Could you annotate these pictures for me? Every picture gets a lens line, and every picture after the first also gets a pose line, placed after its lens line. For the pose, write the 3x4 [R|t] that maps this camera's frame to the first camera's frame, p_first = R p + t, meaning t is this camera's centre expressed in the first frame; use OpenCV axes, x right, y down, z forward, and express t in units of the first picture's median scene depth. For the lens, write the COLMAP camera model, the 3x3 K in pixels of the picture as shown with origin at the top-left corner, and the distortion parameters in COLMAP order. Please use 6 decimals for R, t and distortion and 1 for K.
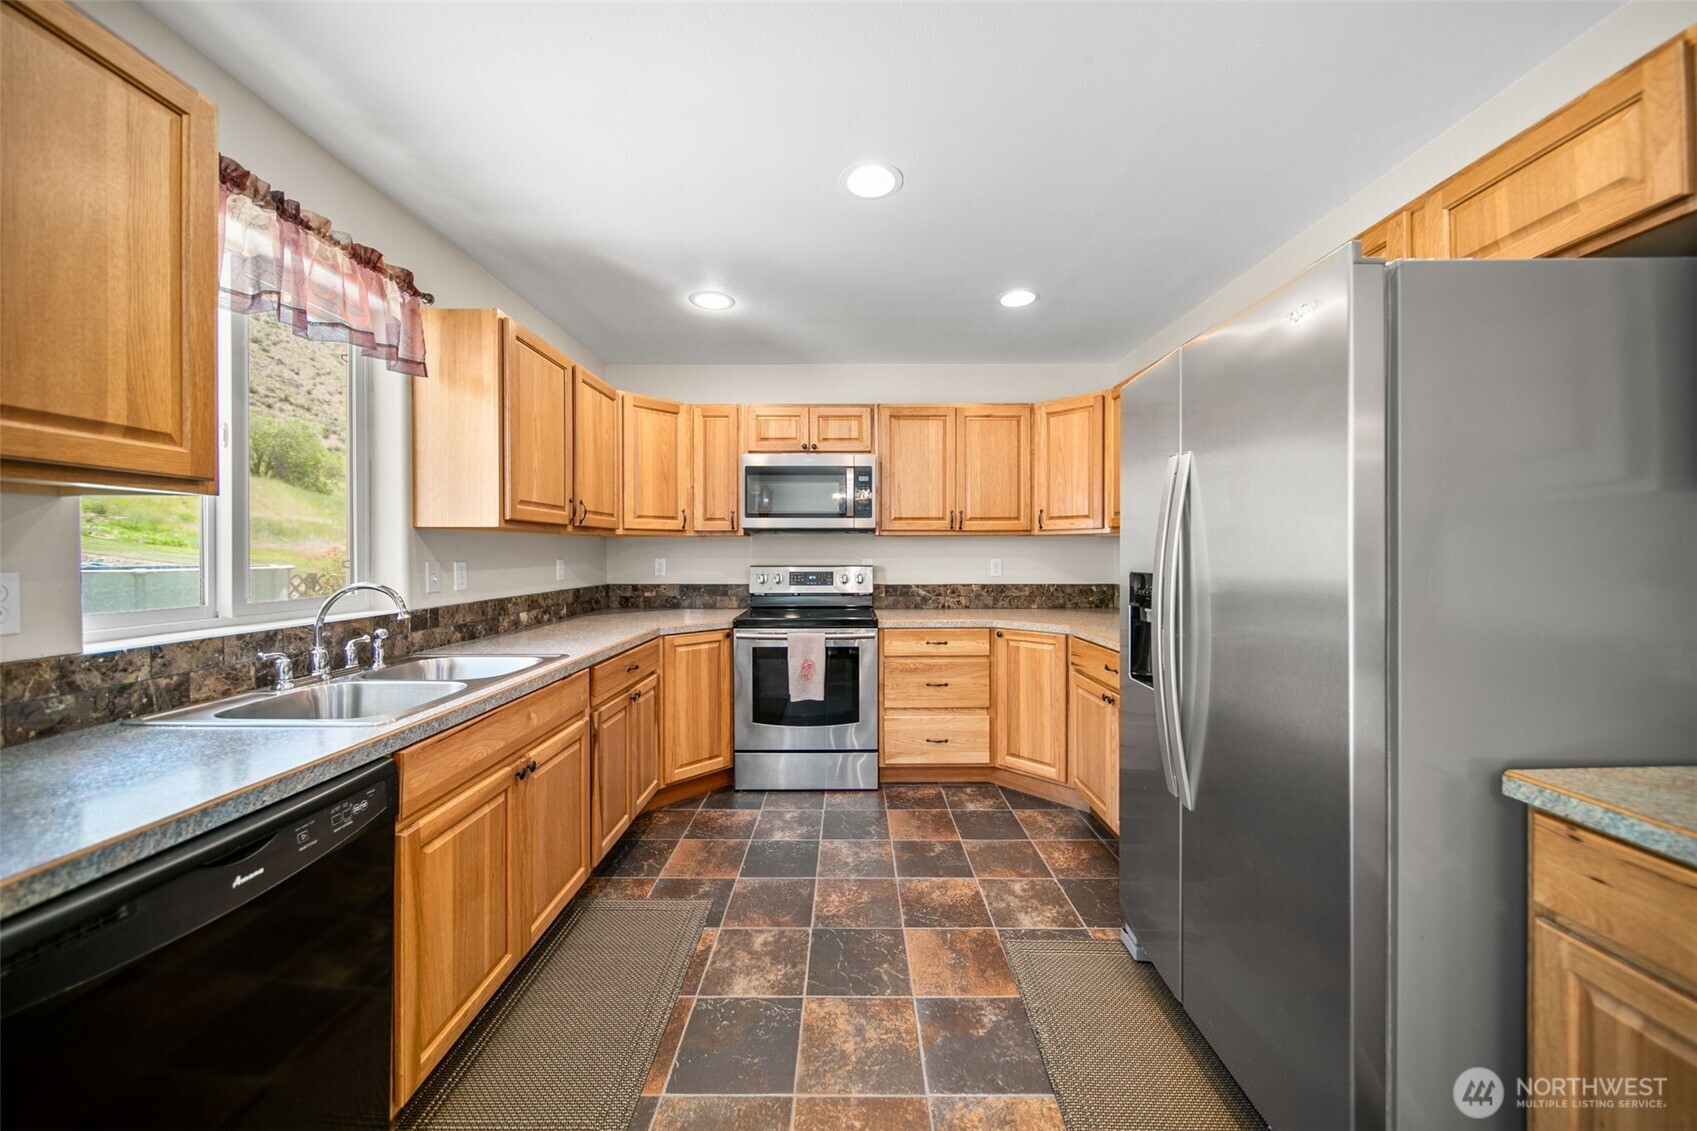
lens RADIAL K [[596.4, 0, 843.7], [0, 596.4, 549.5], [0, 0, 1]] dist [-0.000352, -0.000774]
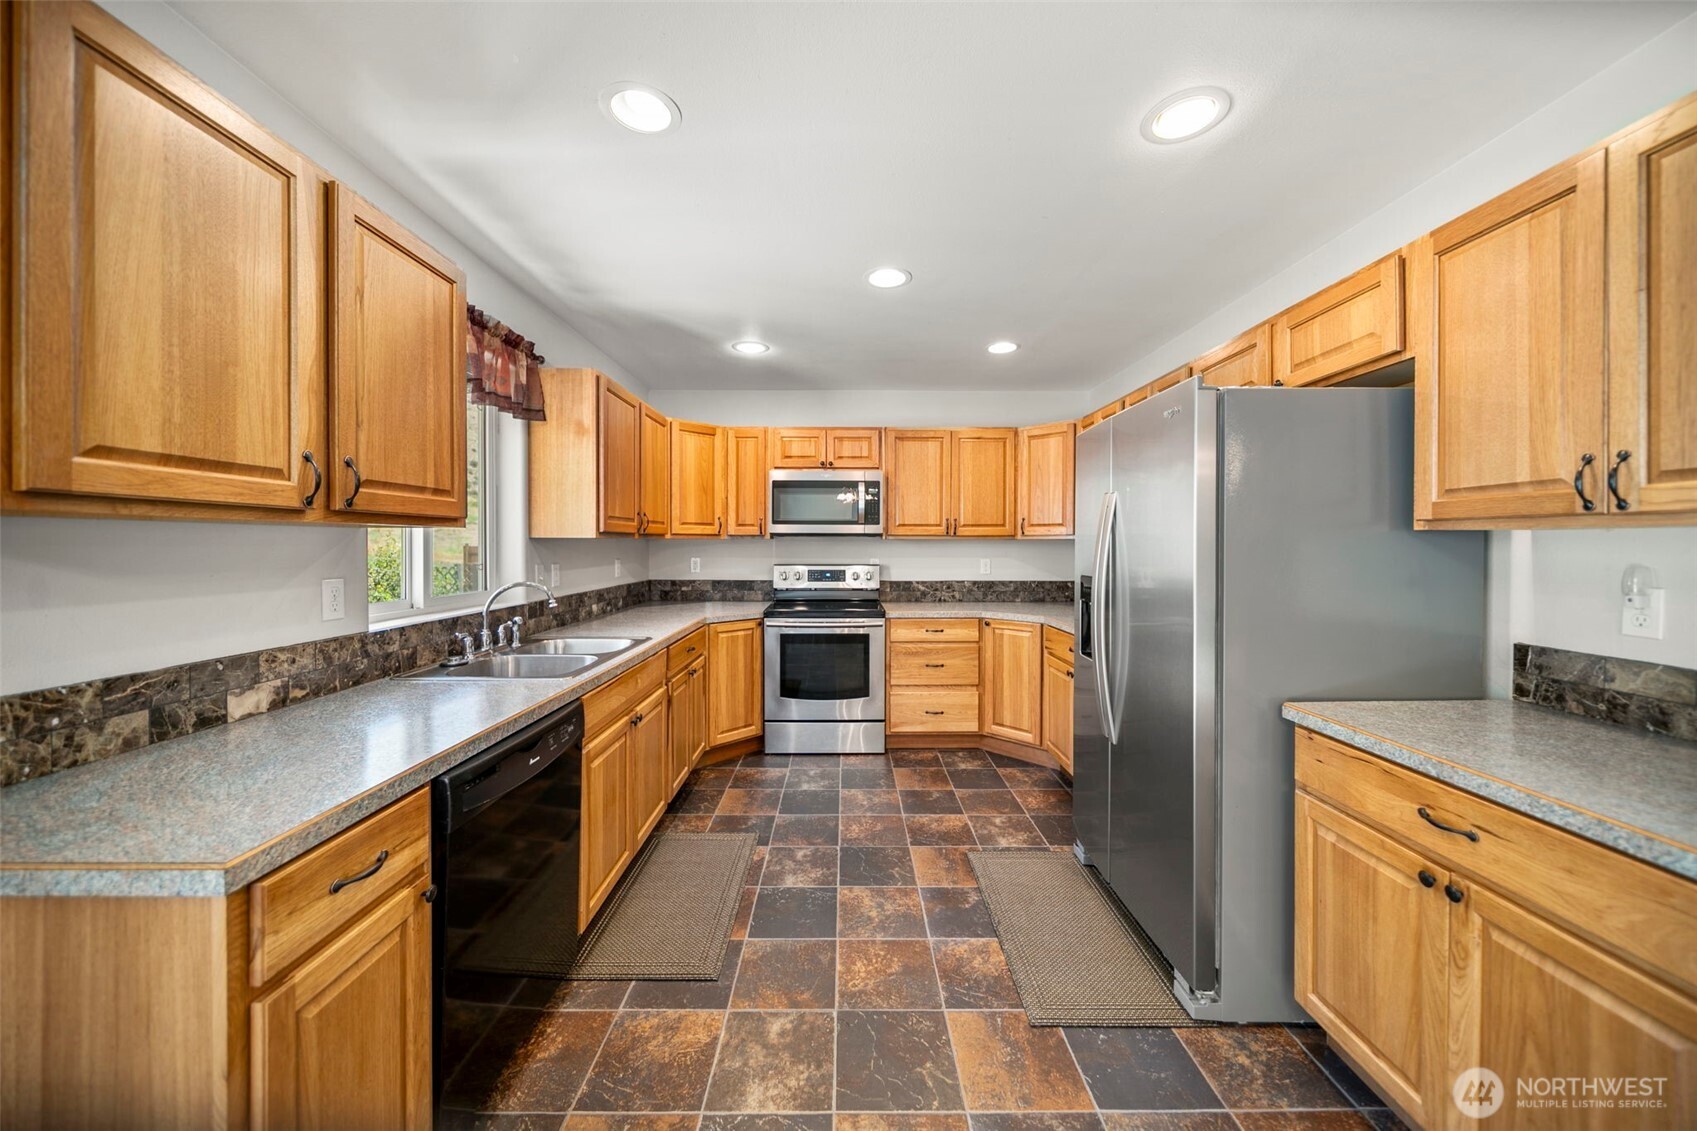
lens RADIAL K [[596.4, 0, 845.3], [0, 596.4, 544.3], [0, 0, 1]] dist [-0.000352, -0.000774]
pose [[0.999943, 0.003352, 0.010163, -0.050164], [-0.003398, 0.999984, 0.004519, -0.029786], [-0.010148, -0.004554, 0.999938, -0.272809]]
